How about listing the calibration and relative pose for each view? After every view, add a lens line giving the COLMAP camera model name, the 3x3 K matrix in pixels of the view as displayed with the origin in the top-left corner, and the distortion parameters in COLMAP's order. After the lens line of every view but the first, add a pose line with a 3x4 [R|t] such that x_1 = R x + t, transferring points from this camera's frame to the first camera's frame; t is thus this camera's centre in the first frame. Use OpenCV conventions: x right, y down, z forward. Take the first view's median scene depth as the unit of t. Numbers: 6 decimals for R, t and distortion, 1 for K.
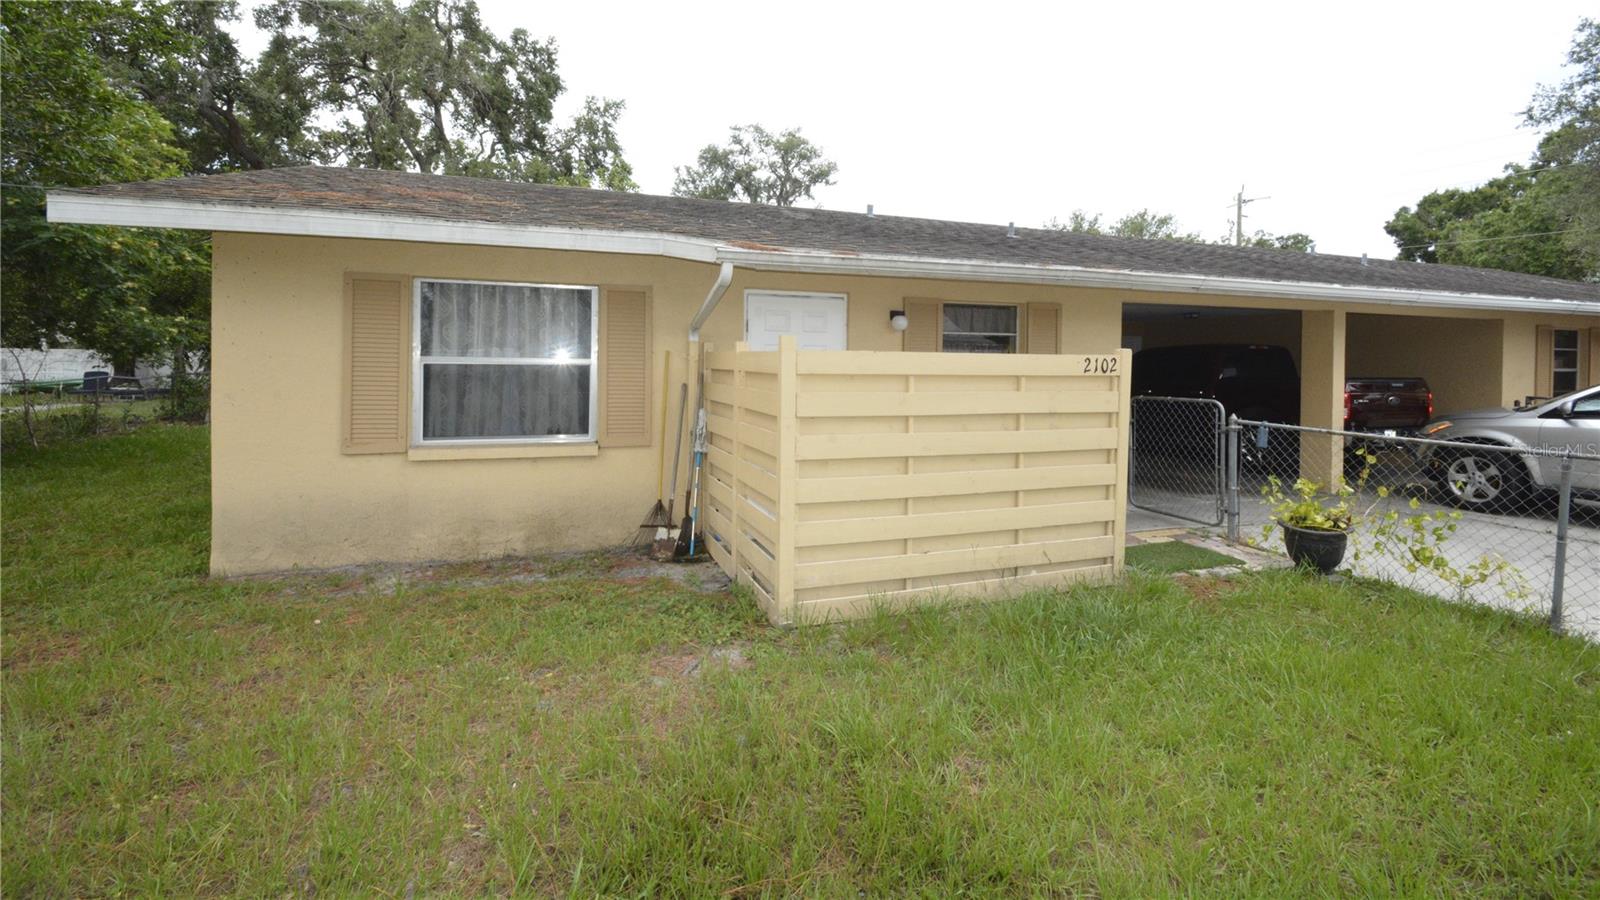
lens RADIAL K [[715.0, 0, 825.7], [0, 715.0, 369.9], [0, 0, 1]] dist [0.003865, -0.004081]
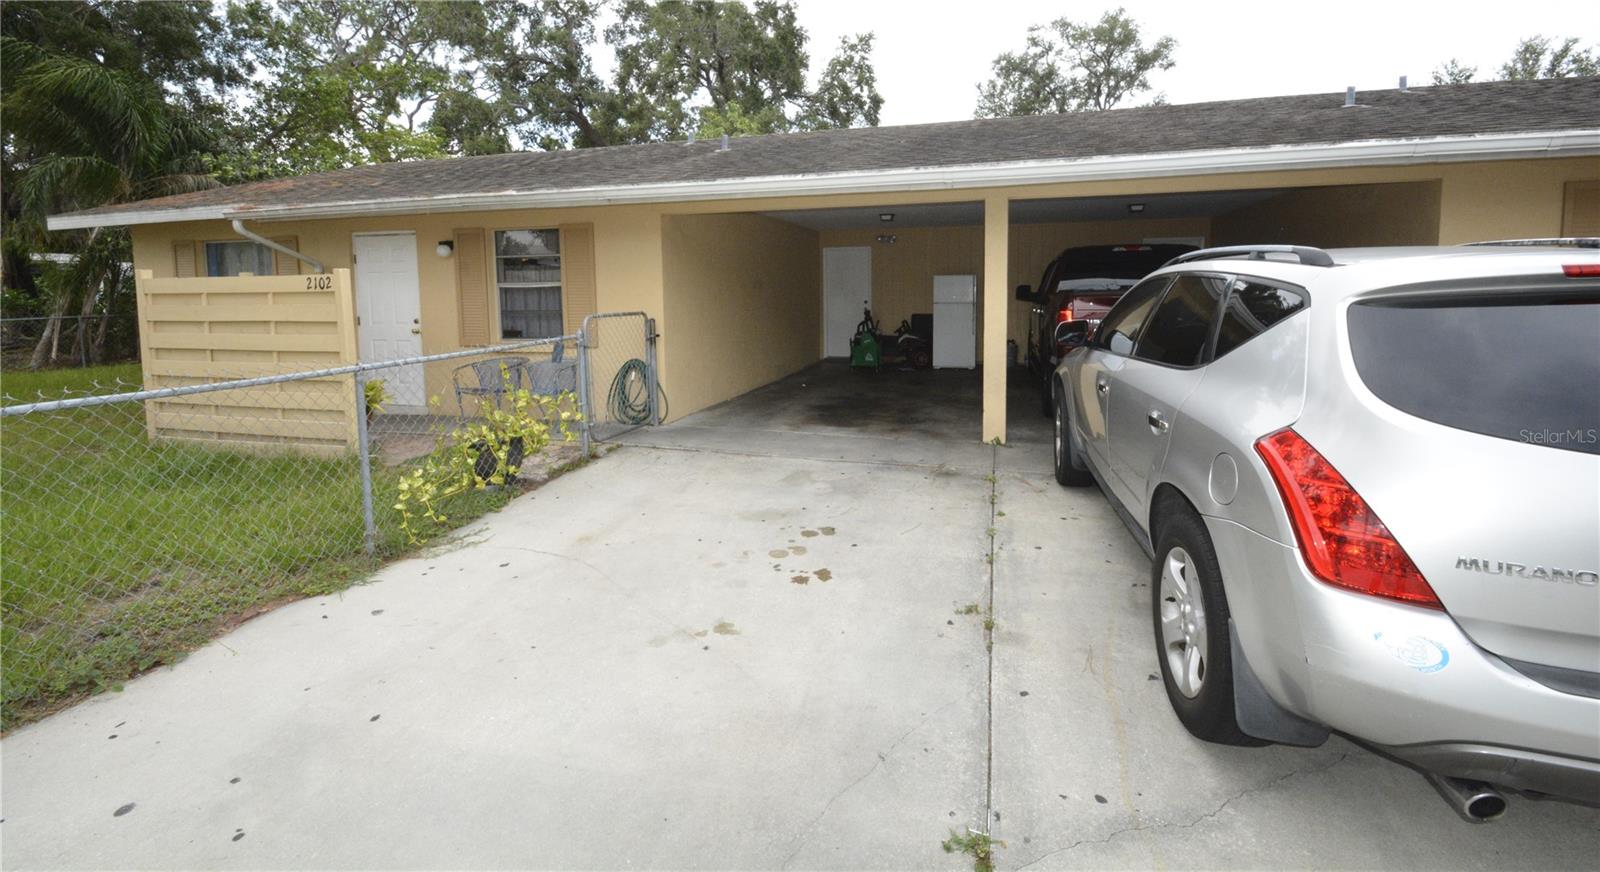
lens RADIAL K [[731.7, 0, 806.8], [0, 731.7, 355.6], [0, 0, 1]] dist [-0.005036, -0.001932]
pose [[0.798680, 0.035264, -0.600722, 0.290236], [0.012194, 0.997128, 0.074748, 0.005480], [0.601632, -0.067025, 0.795956, 0.080861]]
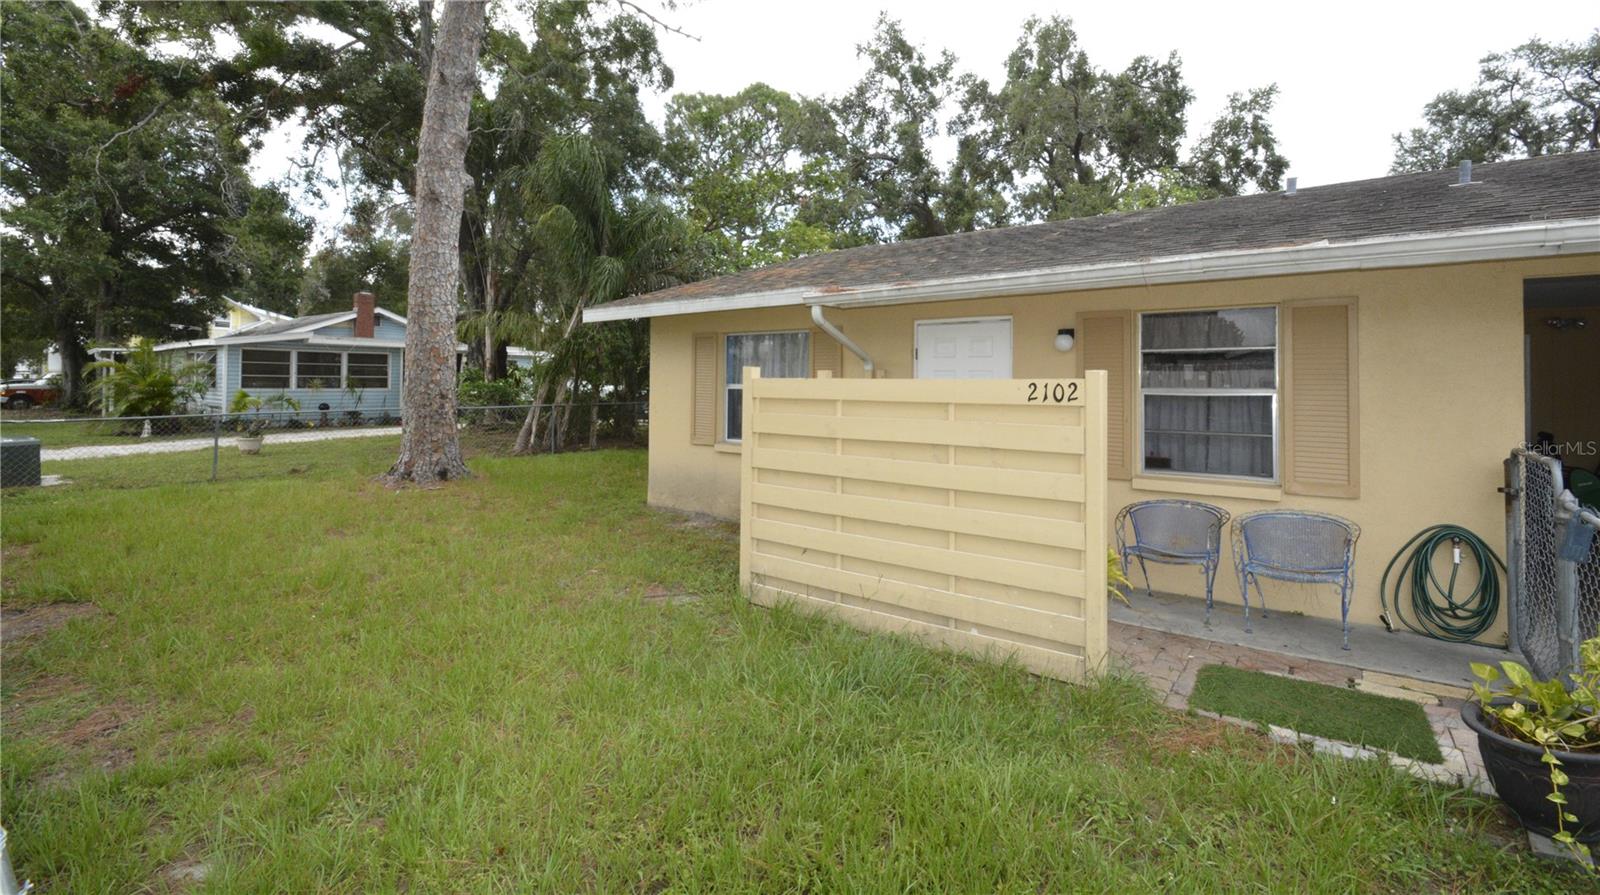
lens RADIAL K [[715.0, 0, 789.7], [0, 715.0, 369.8], [0, 0, 1]] dist [0.003865, -0.004081]
pose [[0.521012, -0.021786, -0.853271, 0.145529], [-0.008174, 0.999501, -0.030510, -0.000717], [0.853510, 0.022871, 0.520574, 0.055697]]
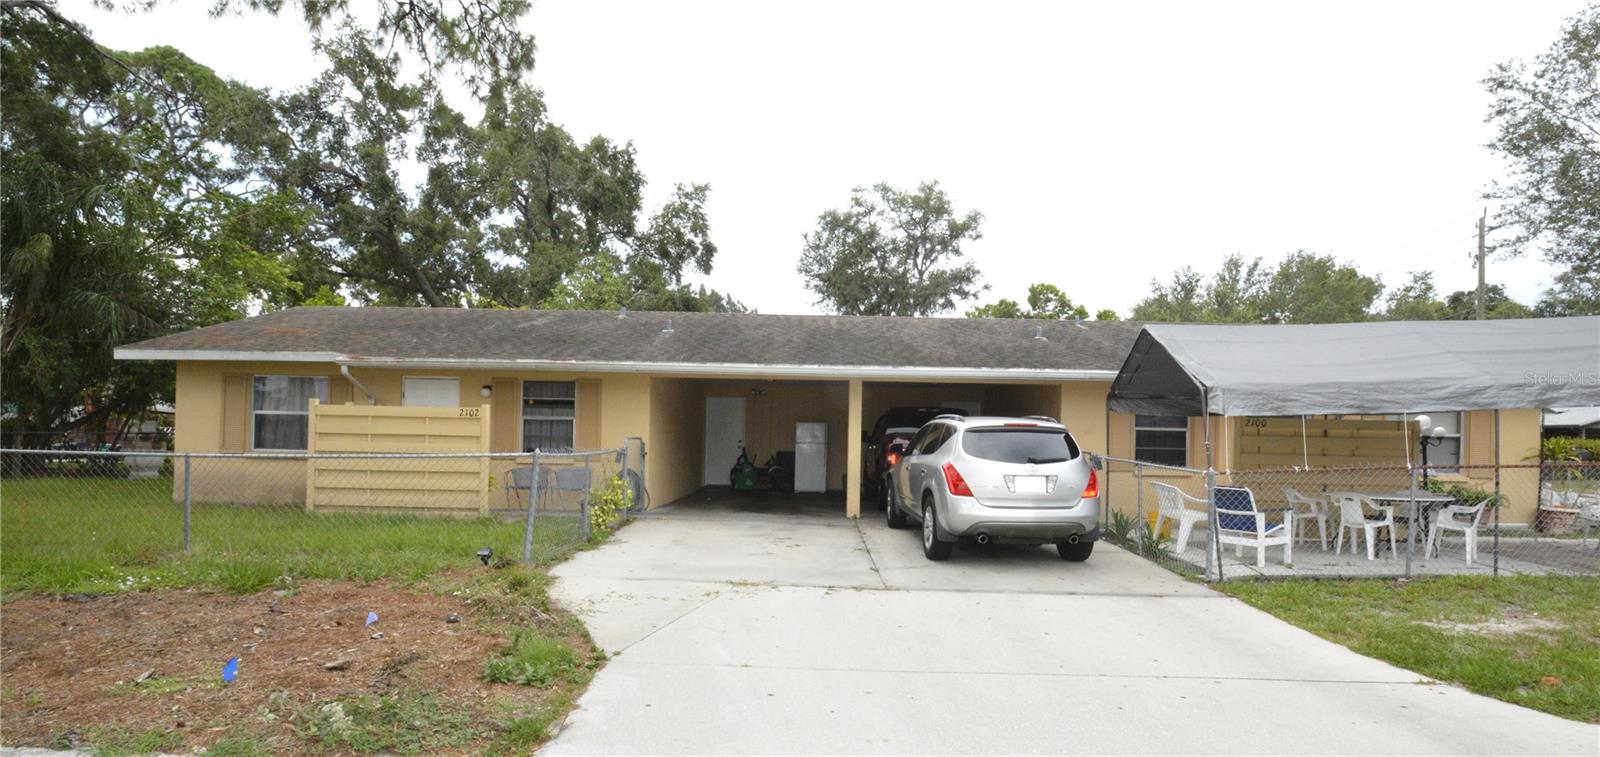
lens RADIAL K [[911.7, 0, 834.4], [0, 911.7, 422.9], [0, 0, 1]] dist [-0.016932, 0.004744]
pose [[0.935497, 0.001586, -0.353330, 0.364638], [-0.014593, 0.999310, -0.034152, 0.015451], [0.353032, 0.037105, 0.934875, -0.168100]]
